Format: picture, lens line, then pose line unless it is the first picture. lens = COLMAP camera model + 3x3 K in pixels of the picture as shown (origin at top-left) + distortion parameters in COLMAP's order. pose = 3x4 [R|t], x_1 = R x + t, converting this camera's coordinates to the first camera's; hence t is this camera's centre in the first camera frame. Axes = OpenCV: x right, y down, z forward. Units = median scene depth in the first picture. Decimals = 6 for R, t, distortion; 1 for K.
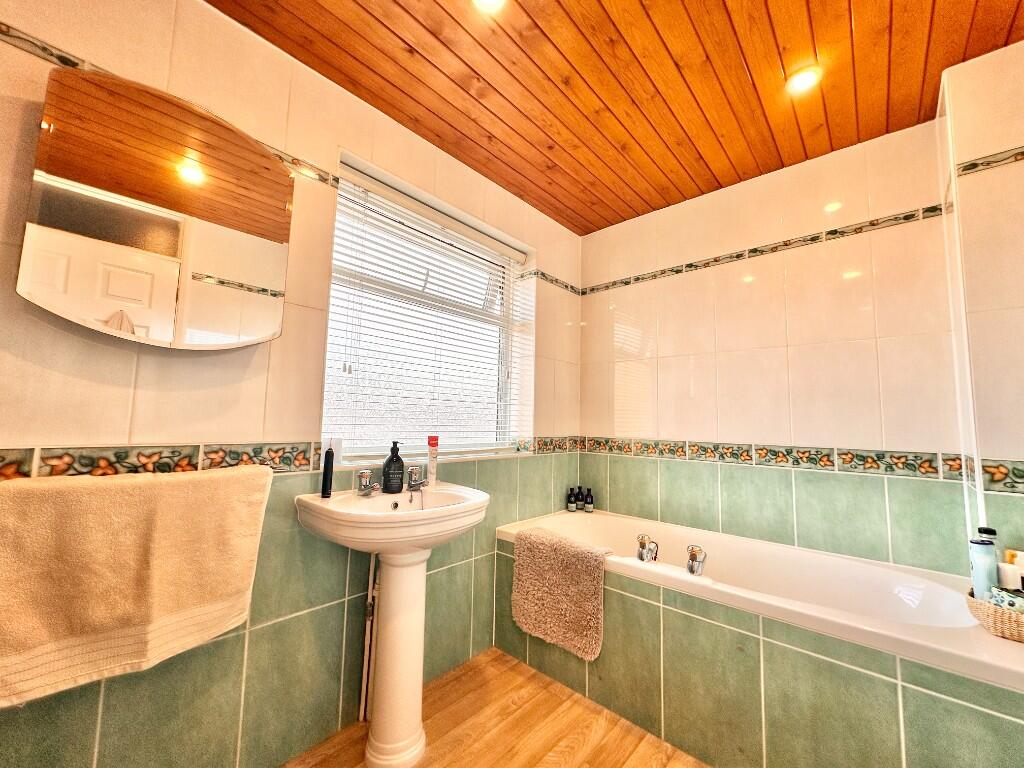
lens RADIAL K [[409.9, 0, 512.0], [0, 409.9, 384.0], [0, 0, 1]] dist [-0.001562, -0.000461]
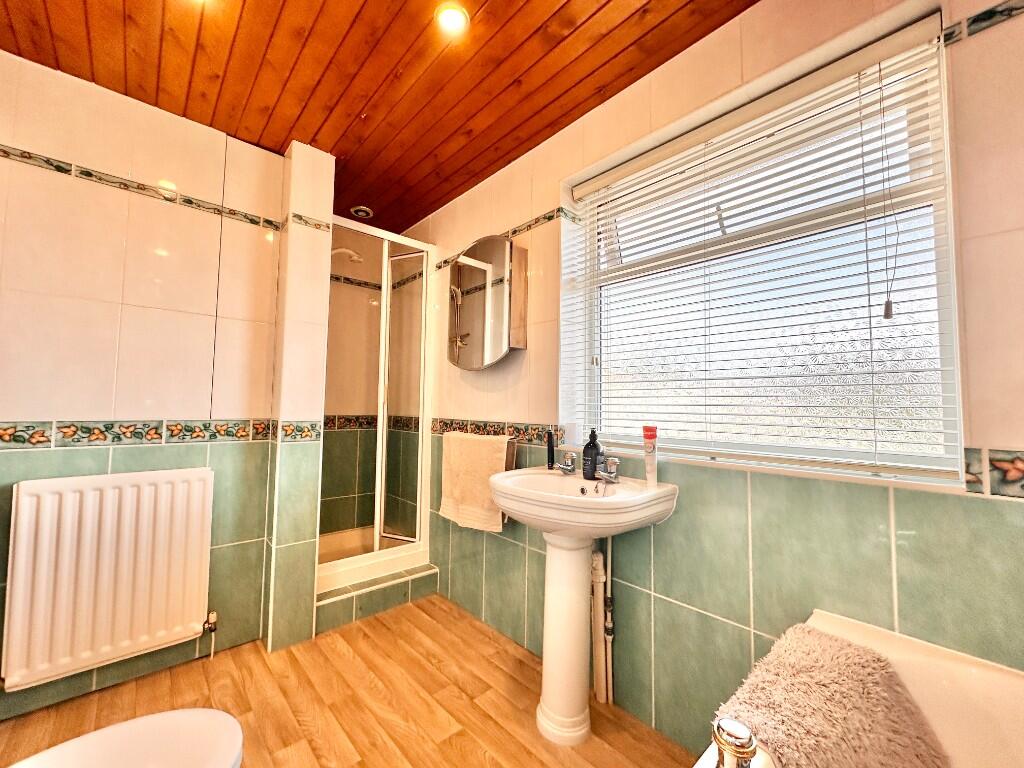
lens RADIAL K [[409.9, 0, 512.0], [0, 409.9, 384.0], [0, 0, 1]] dist [-0.001562, -0.000461]
pose [[-0.106000, -0.078594, -0.991255, 0.728768], [0.075102, 0.993391, -0.086795, 0.105425], [0.991526, -0.083645, -0.099397, 0.913622]]
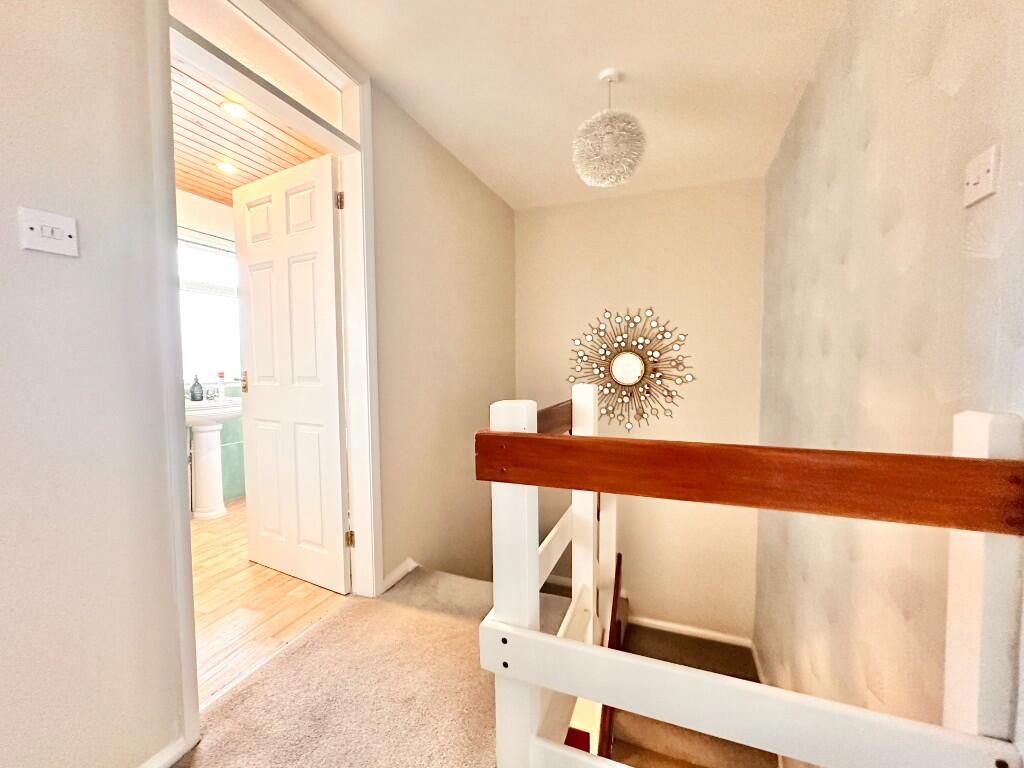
lens RADIAL K [[409.9, 0, 512.0], [0, 409.9, 384.0], [0, 0, 1]] dist [-0.001562, -0.000461]
pose [[0.928481, -0.045326, 0.368604, 0.377580], [-0.006108, 0.990527, 0.137186, -0.092226], [-0.371330, -0.129626, 0.919408, -1.310896]]
